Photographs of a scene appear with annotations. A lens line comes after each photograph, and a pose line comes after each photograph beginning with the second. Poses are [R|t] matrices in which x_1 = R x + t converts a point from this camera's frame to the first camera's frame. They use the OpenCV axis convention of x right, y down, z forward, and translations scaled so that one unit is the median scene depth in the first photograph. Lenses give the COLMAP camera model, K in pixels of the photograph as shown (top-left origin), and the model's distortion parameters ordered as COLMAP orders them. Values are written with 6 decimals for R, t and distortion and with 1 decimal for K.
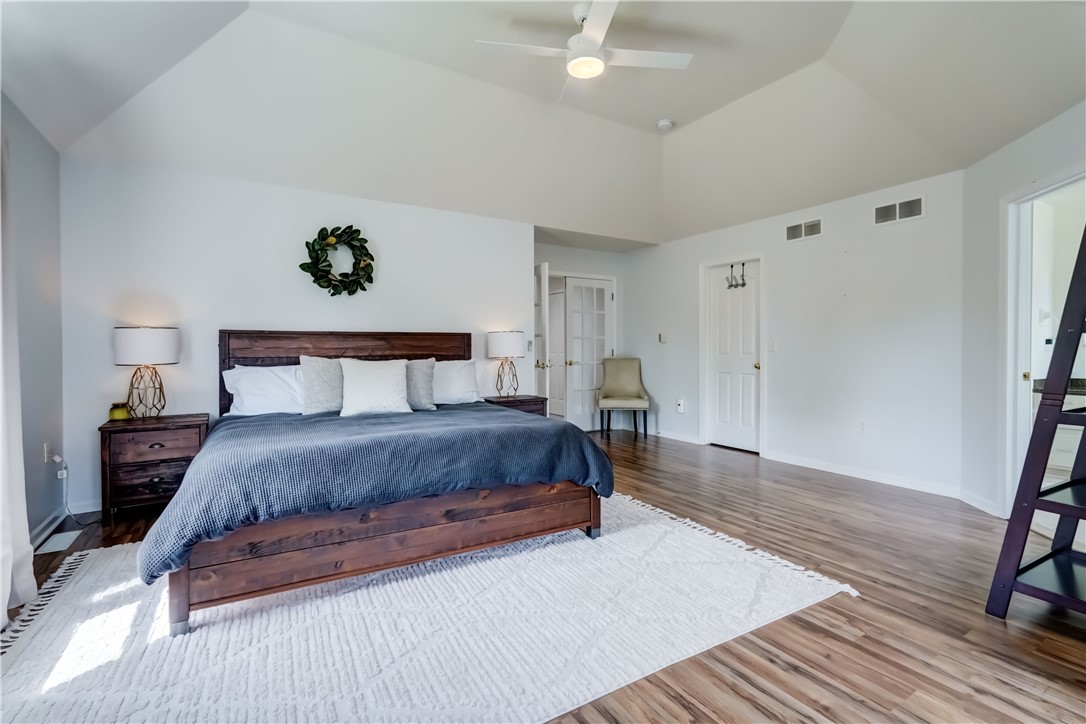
lens RADIAL K [[500.6, 0, 543.0], [0, 500.6, 362.0], [0, 0, 1]] dist [0.000472, 0.000045]
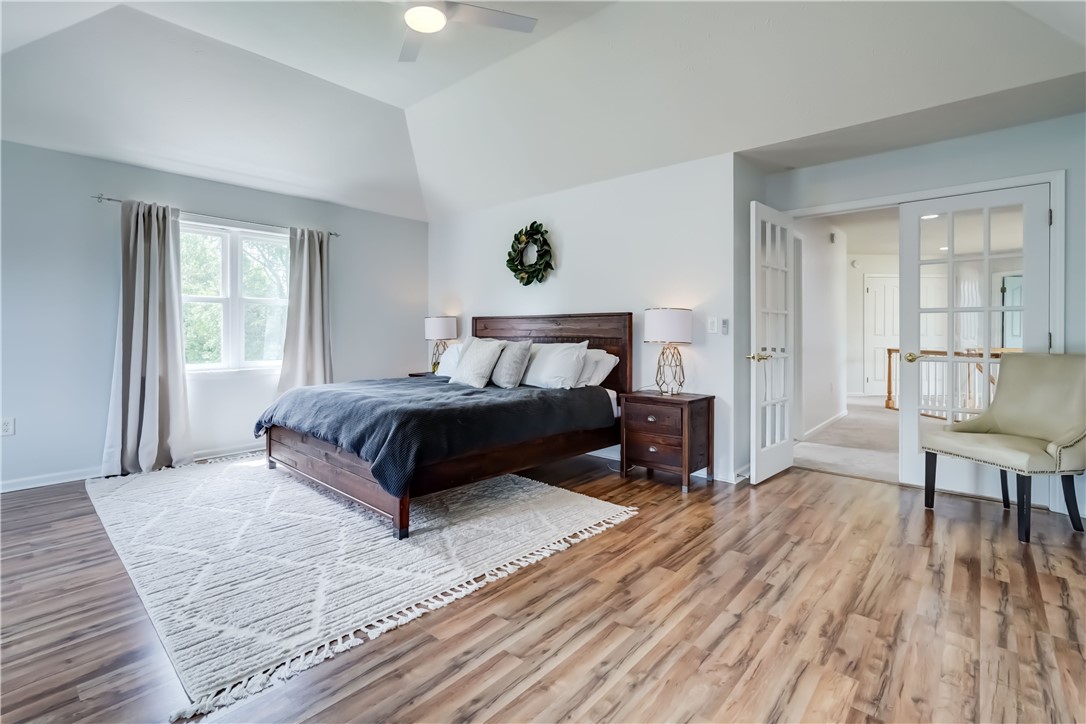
lens RADIAL K [[517.9, 0, 537.0], [0, 517.9, 328.1], [0, 0, 1]] dist [0.000868, 0.000294]
pose [[0.268041, 0.005396, -0.963392, 0.811547], [-0.026938, 0.999635, -0.001895, -0.029484], [0.963031, 0.026459, 0.268088, 0.730779]]
